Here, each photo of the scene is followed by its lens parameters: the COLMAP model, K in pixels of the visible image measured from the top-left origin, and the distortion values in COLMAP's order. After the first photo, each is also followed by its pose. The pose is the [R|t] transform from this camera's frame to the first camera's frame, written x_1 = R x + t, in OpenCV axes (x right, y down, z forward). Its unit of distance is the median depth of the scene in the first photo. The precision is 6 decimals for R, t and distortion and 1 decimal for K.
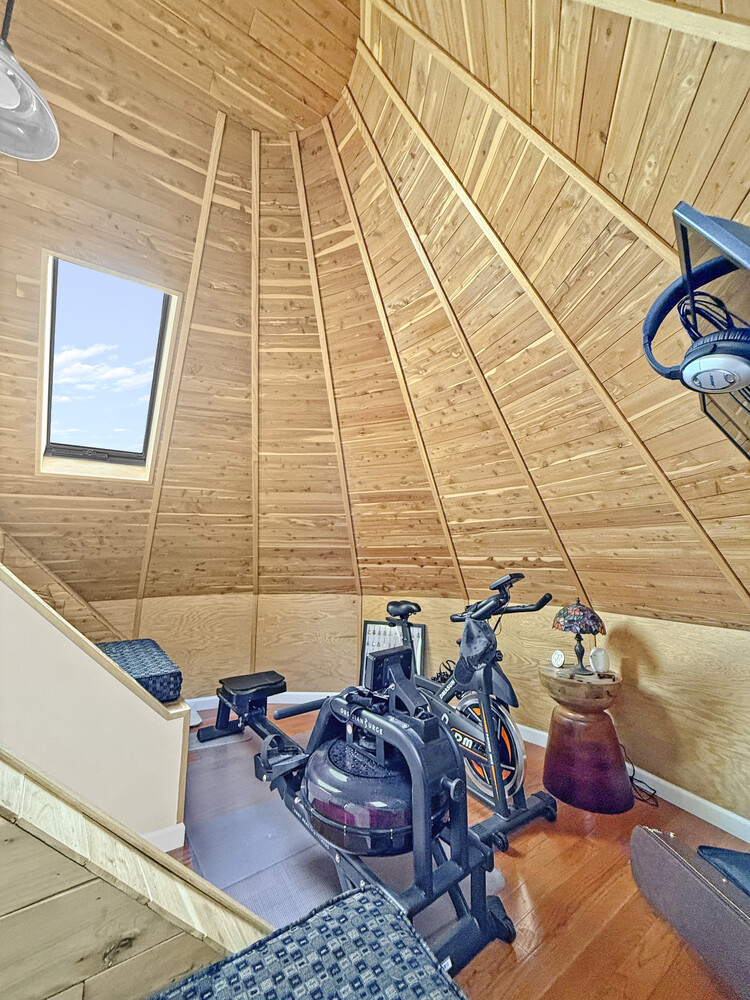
lens RADIAL K [[401.6, 0, 377.3], [0, 401.6, 488.9], [0, 0, 1]] dist [-0.000478, -0.000325]
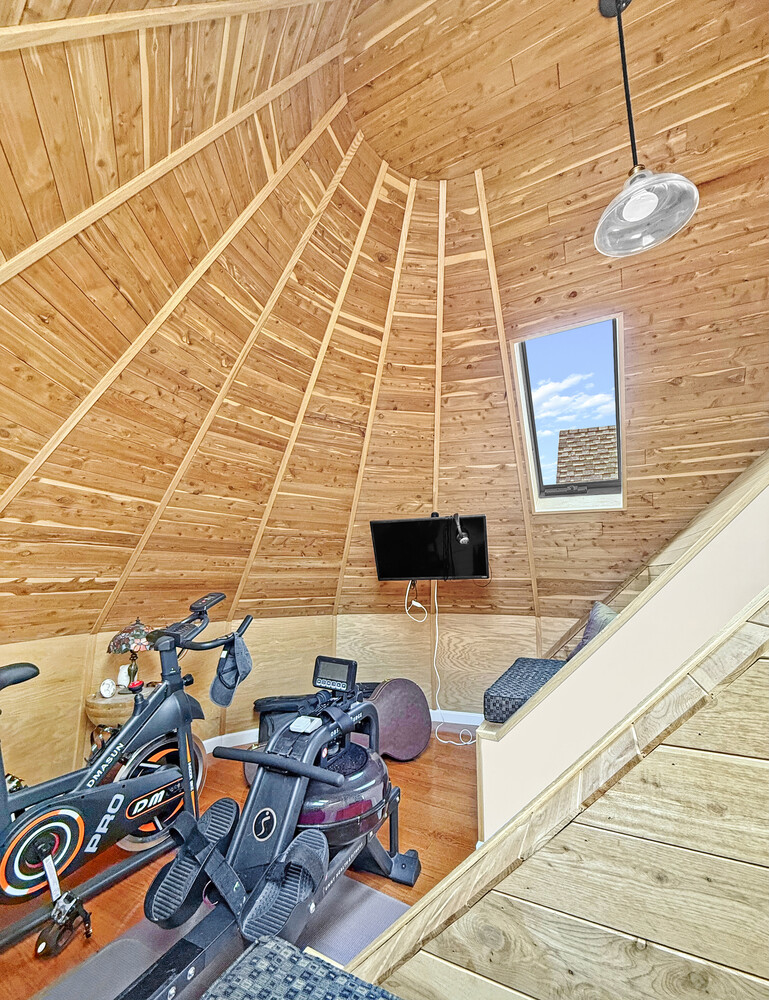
lens RADIAL K [[415.7, 0, 384.5], [0, 415.7, 500.0], [0, 0, 1]] dist [-0.001336, -0.000415]
pose [[-0.452946, 0.164040, 0.876317, -0.803269], [-0.157170, 0.952840, -0.259601, 0.170462], [-0.877575, -0.255316, -0.405803, 1.016831]]
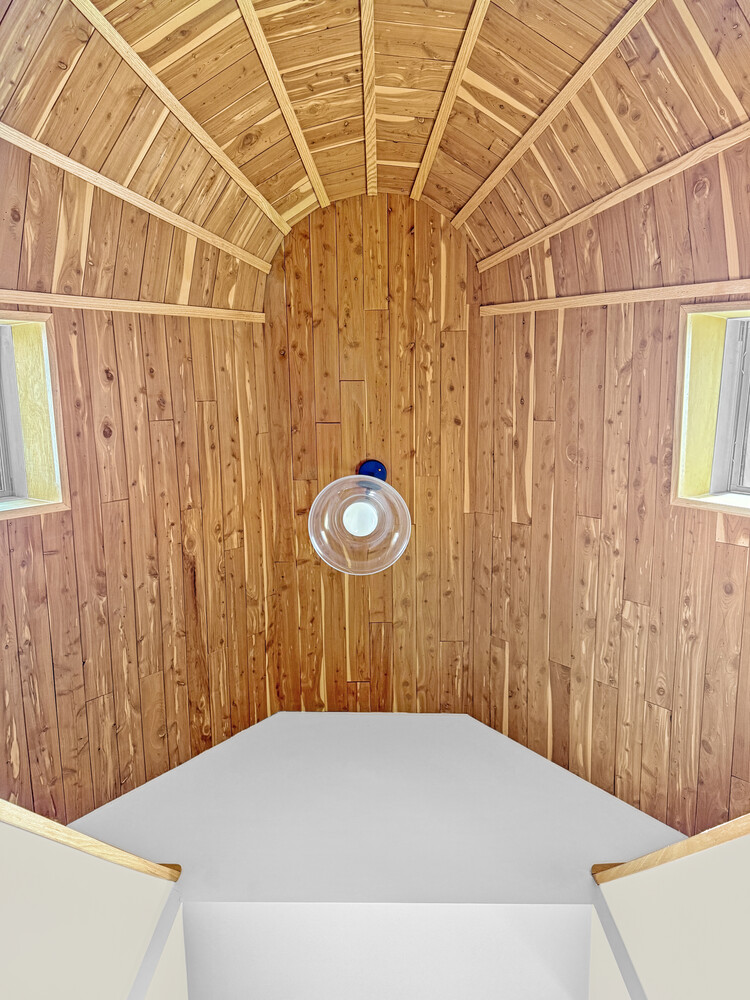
lens RADIAL K [[715.0, 0, 375.0], [0, 715.0, 500.0], [0, 0, 1]] dist [0.007390, -0.005568]
pose [[-0.586505, -0.795152, -0.154097, -0.320807], [0.133035, 0.093098, -0.986729, 0.460496], [0.798945, -0.599222, 0.051181, 0.493390]]
